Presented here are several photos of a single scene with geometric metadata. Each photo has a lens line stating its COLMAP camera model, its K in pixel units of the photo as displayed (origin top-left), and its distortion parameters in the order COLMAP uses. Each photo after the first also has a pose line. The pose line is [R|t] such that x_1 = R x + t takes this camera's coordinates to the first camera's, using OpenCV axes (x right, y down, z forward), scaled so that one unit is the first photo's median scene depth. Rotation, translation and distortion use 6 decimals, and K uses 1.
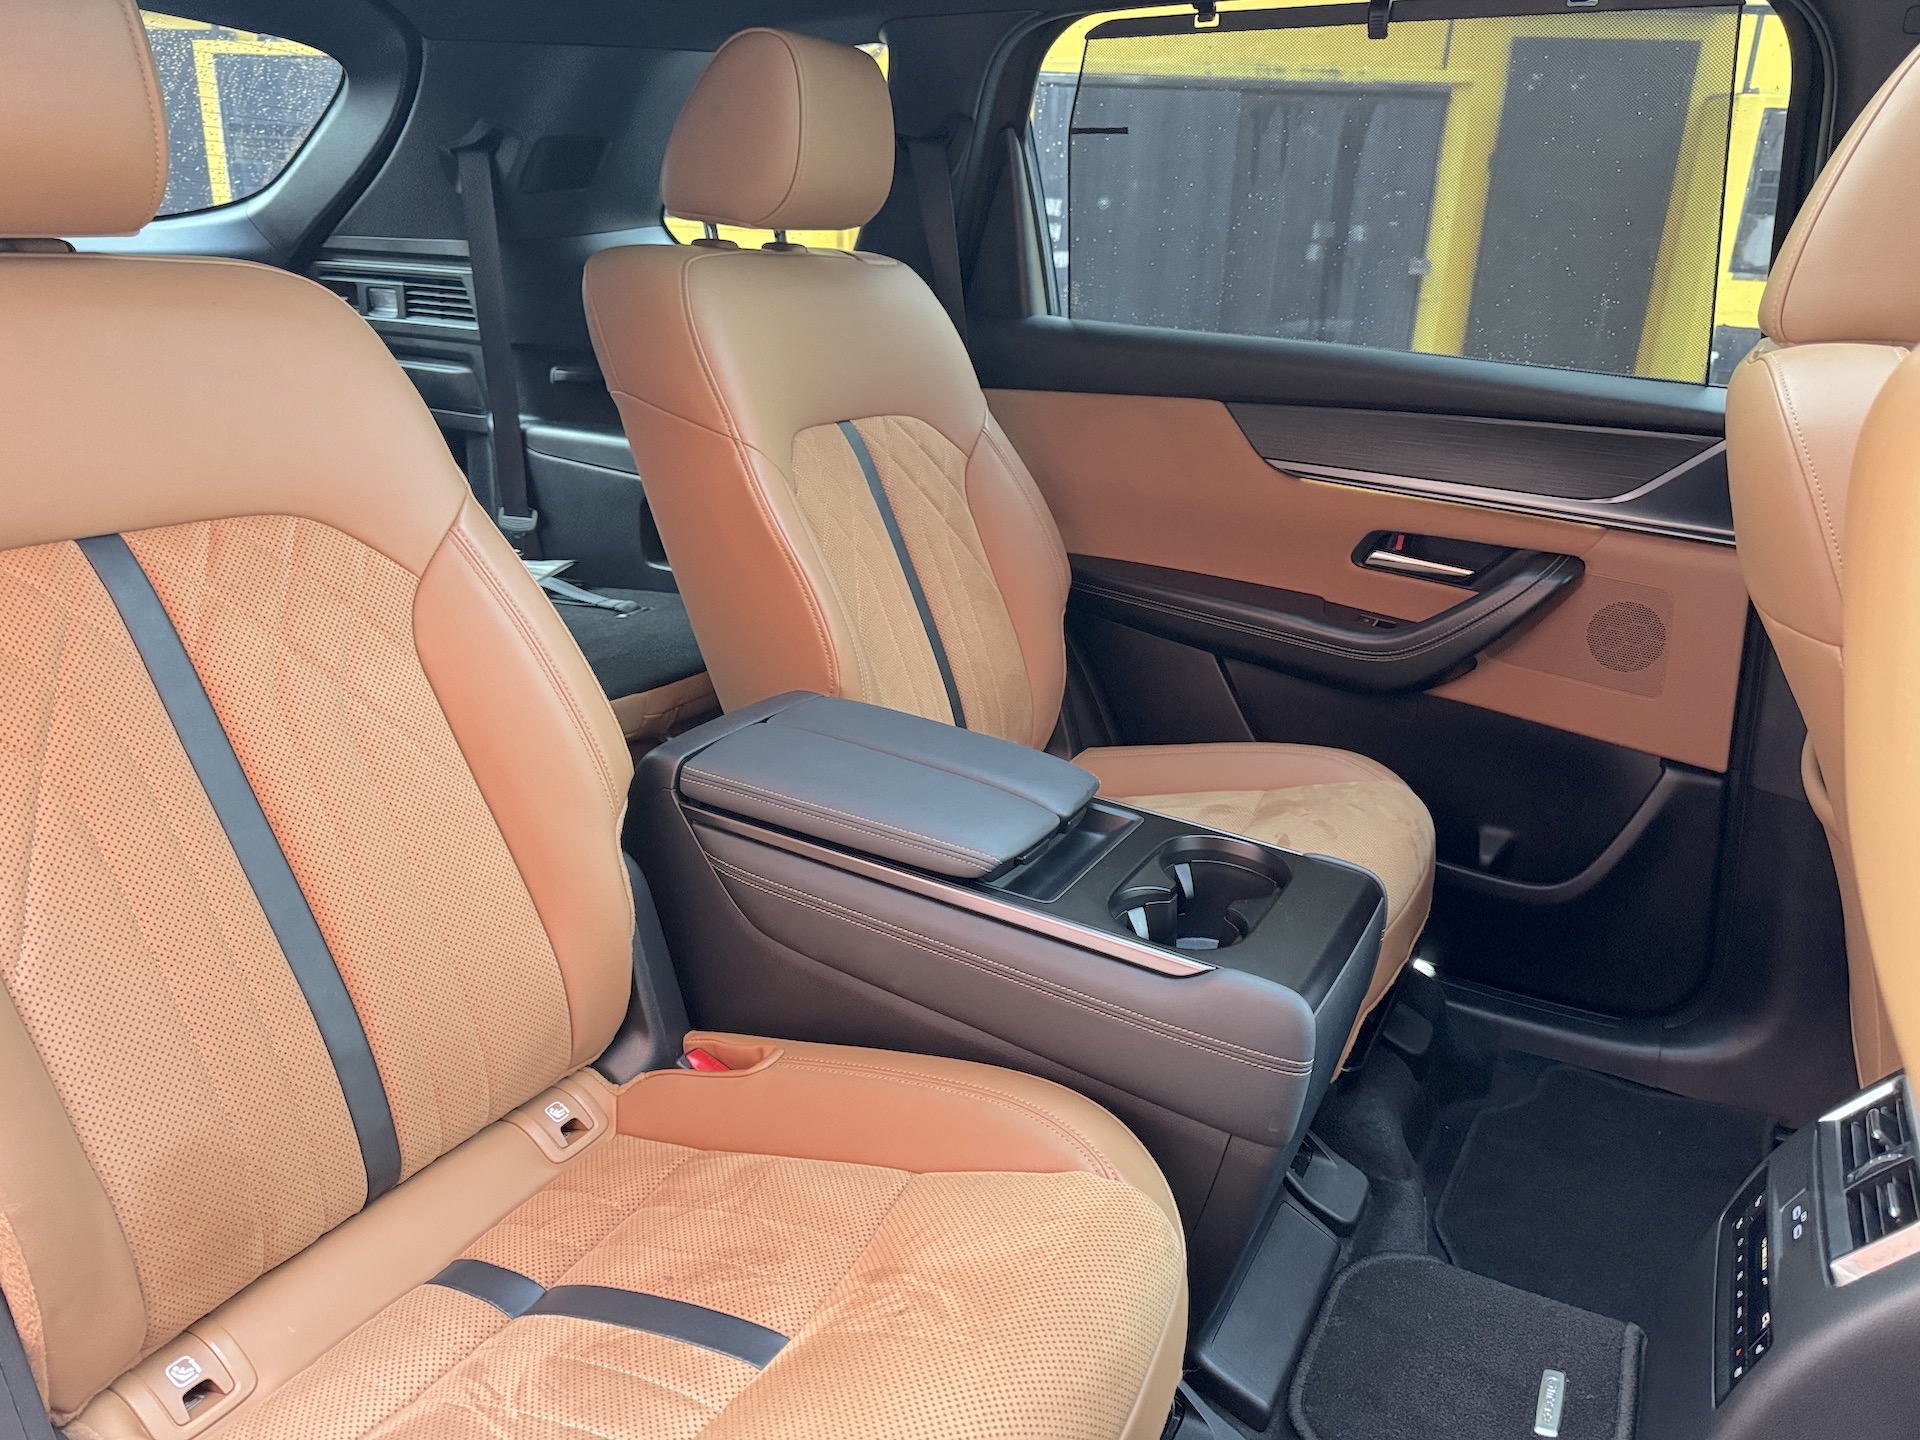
lens RADIAL K [[1408.6, 0, 959.9], [0, 1408.6, 677.6], [0, 0, 1]] dist [0.052670, -0.001611]
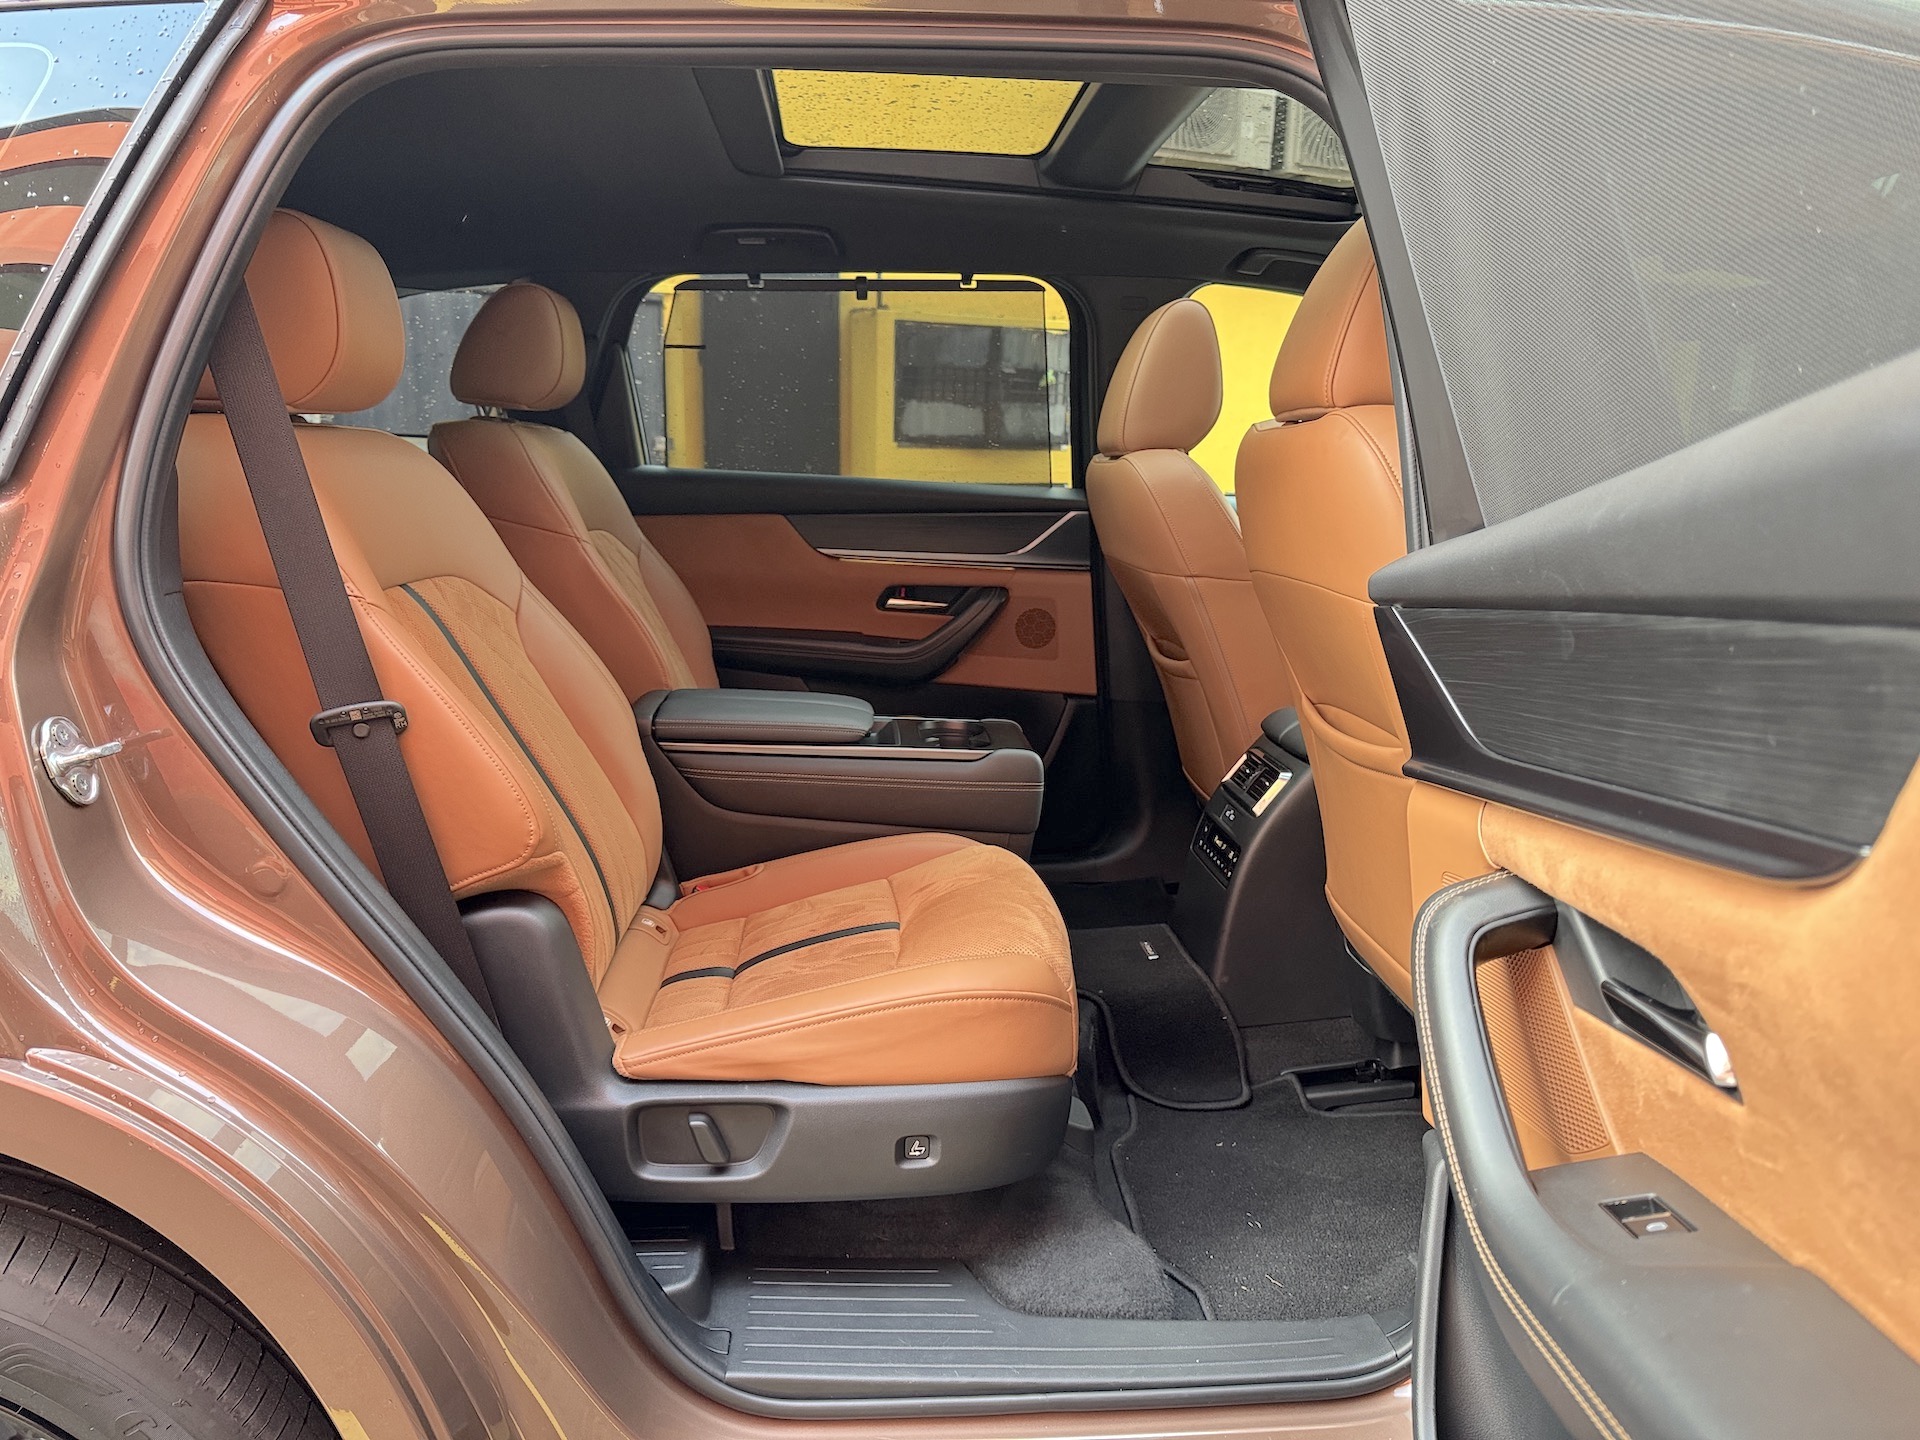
lens RADIAL K [[1408.6, 0, 959.9], [0, 1408.6, 677.6], [0, 0, 1]] dist [0.052670, -0.001611]
pose [[0.836942, -0.118641, 0.534277, -0.544429], [0.187715, 0.979232, -0.076608, 0.146245], [-0.514092, 0.164408, 0.841831, -0.403181]]
